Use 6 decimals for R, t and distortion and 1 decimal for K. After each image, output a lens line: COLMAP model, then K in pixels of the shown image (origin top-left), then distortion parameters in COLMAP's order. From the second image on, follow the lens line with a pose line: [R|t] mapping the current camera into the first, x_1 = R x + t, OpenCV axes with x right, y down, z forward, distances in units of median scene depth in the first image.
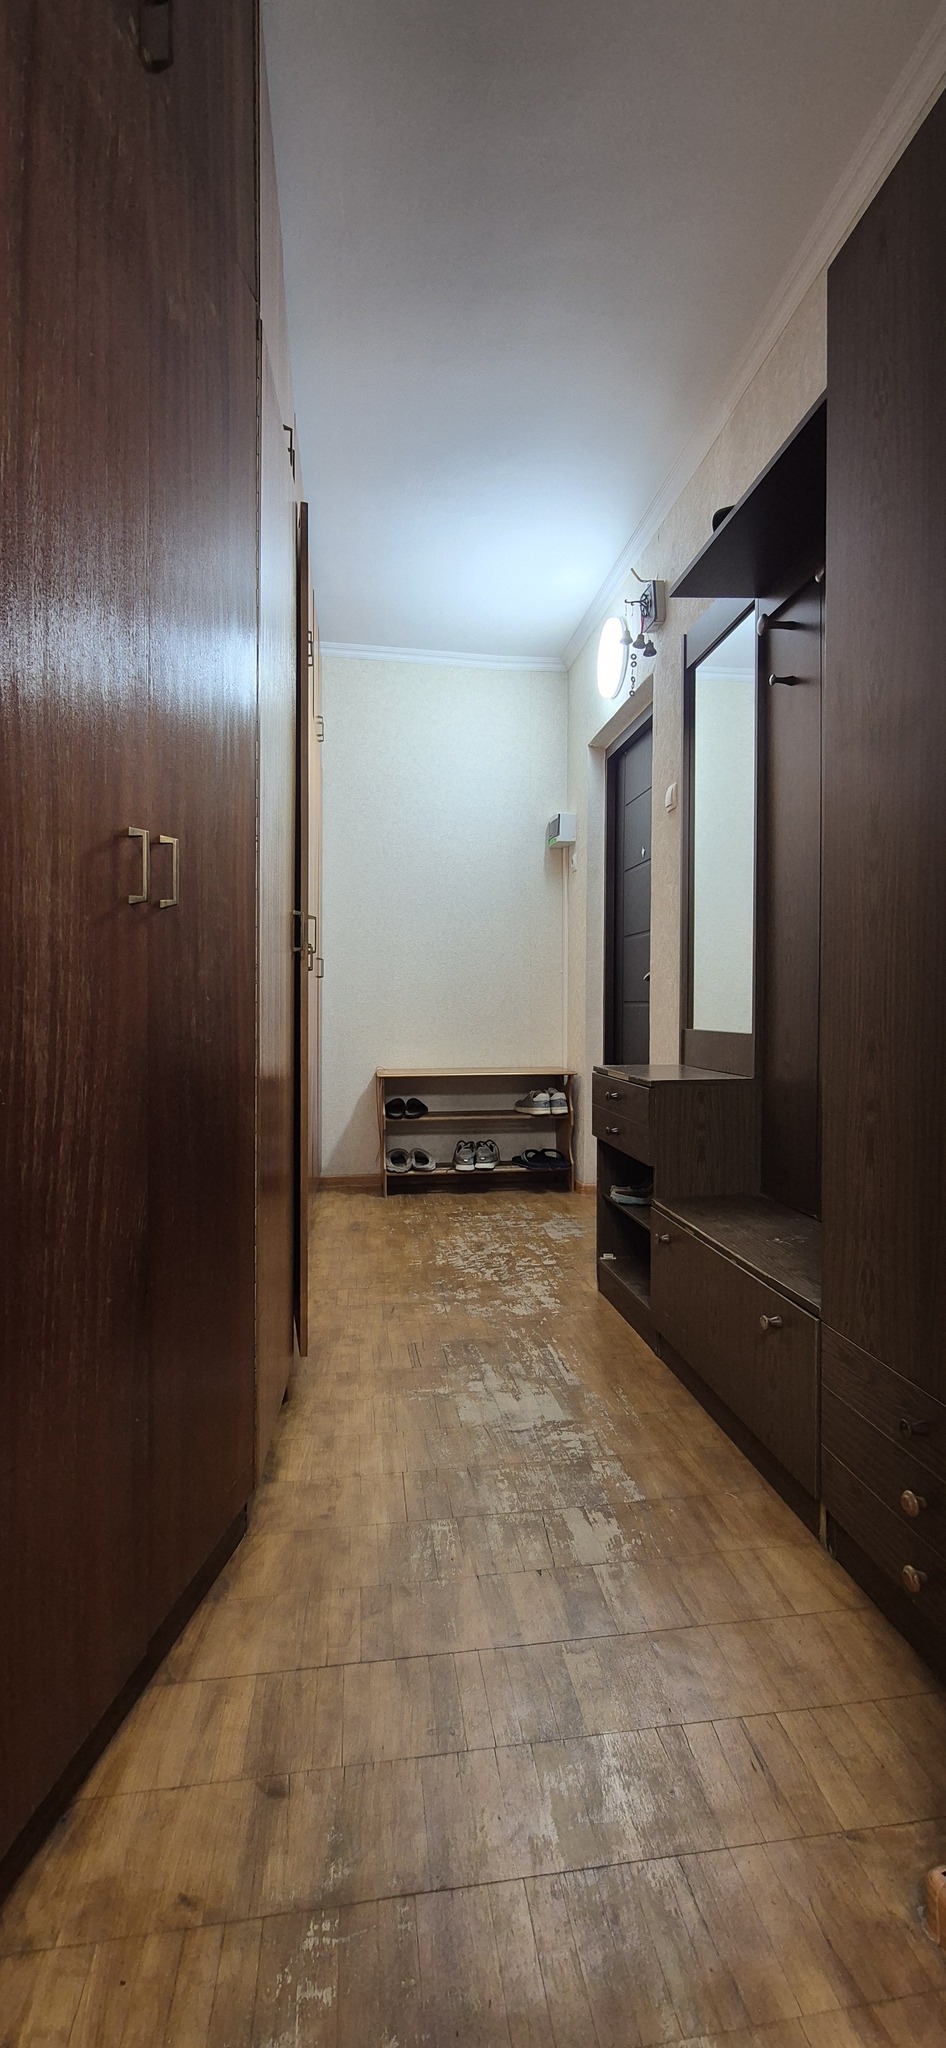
lens RADIAL K [[839.0, 0, 474.2], [0, 839.0, 1020.0], [0, 0, 1]] dist [-0.000397, -0.000013]
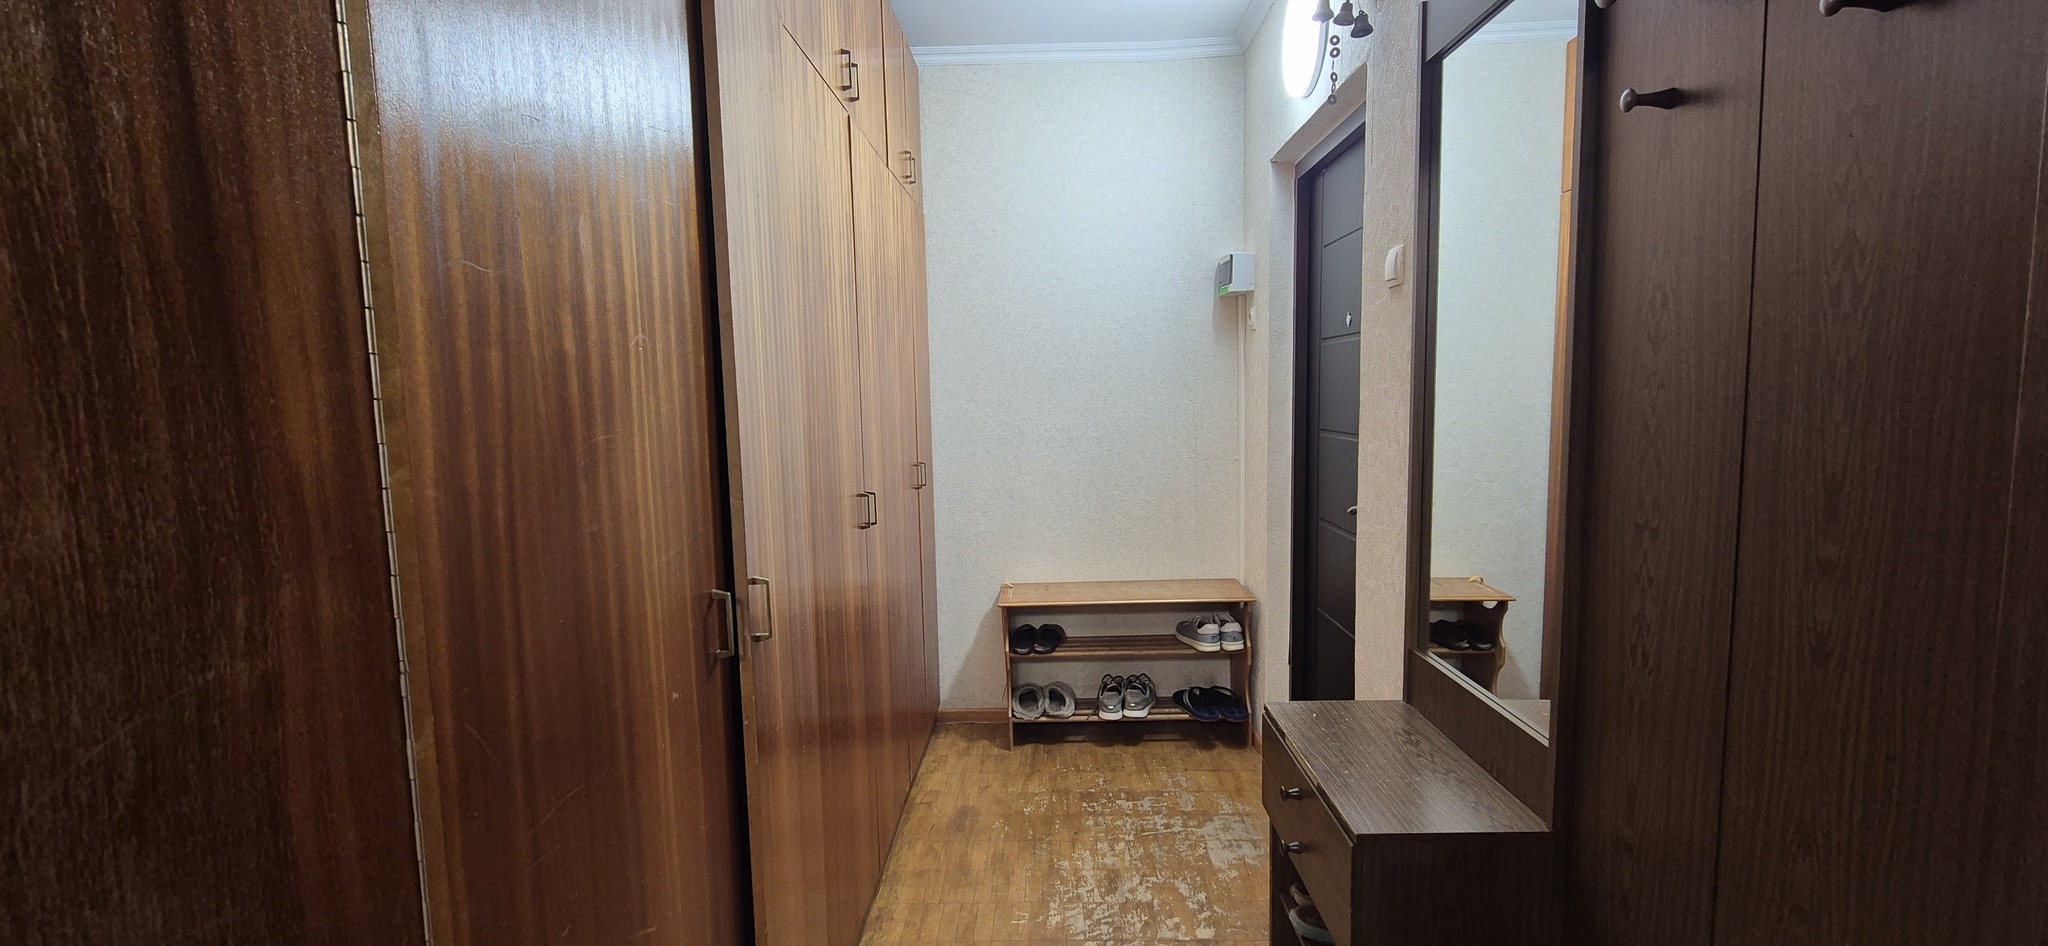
lens RADIAL K [[839.0, 0, 1024.0], [0, 839.0, 473.0], [0, 0, 1]] dist [-0.000397, -0.000013]
pose [[0.985254, -0.008208, -0.170903, 0.056244], [0.022301, 0.996489, 0.080703, -0.144352], [0.169641, -0.083324, 0.981977, 0.271106]]
